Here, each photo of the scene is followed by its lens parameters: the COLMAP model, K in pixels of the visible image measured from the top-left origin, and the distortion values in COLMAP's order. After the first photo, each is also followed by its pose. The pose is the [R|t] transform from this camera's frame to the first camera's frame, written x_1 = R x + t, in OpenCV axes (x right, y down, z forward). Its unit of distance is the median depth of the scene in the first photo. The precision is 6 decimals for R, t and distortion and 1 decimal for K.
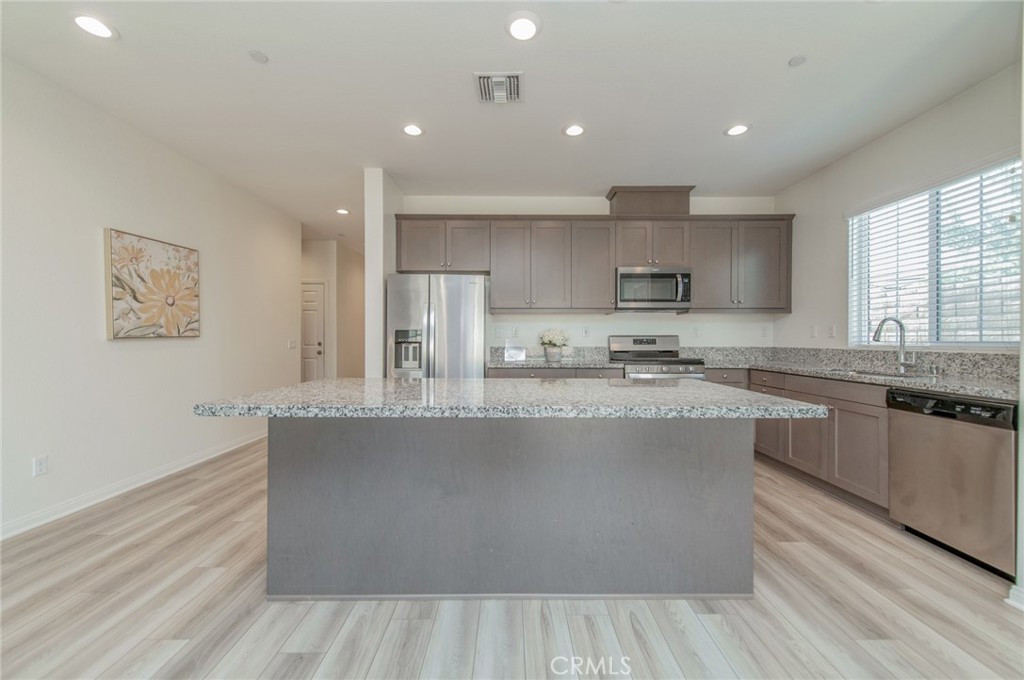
lens RADIAL K [[401.2, 0, 510.1], [0, 401.2, 341.6], [0, 0, 1]] dist [0.002669, 0.000046]
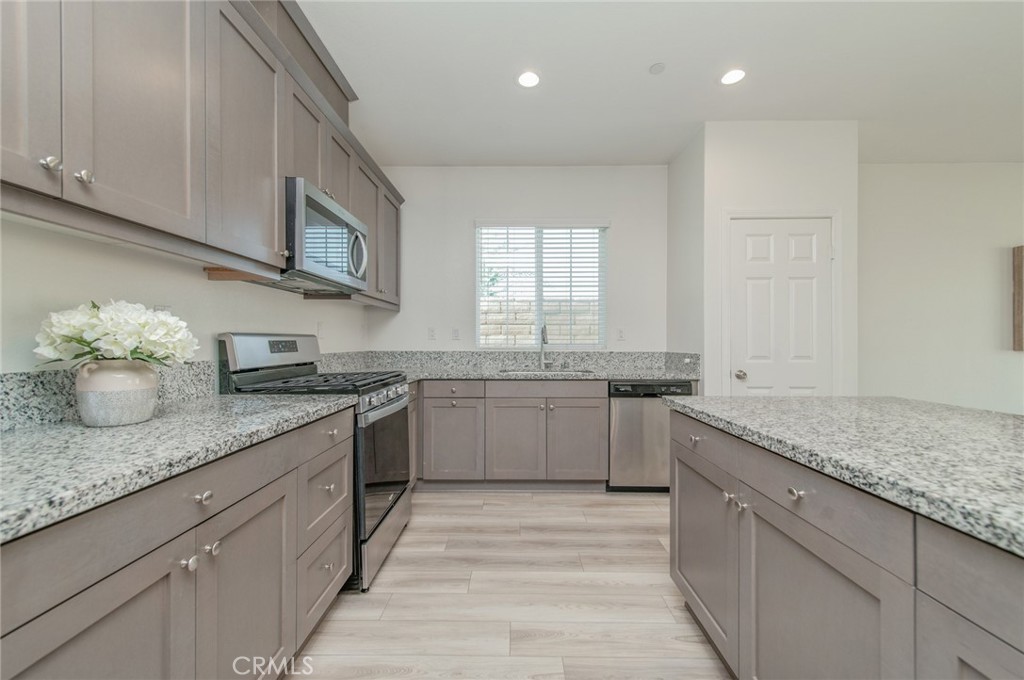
lens RADIAL K [[401.2, 0, 510.0], [0, 401.2, 336.9], [0, 0, 1]] dist [0.002669, 0.000046]
pose [[0.013223, 0.011414, 0.999847, -0.231624], [0.003987, 0.999926, -0.011468, -0.006950], [-0.999905, 0.004138, 0.013177, 0.999560]]
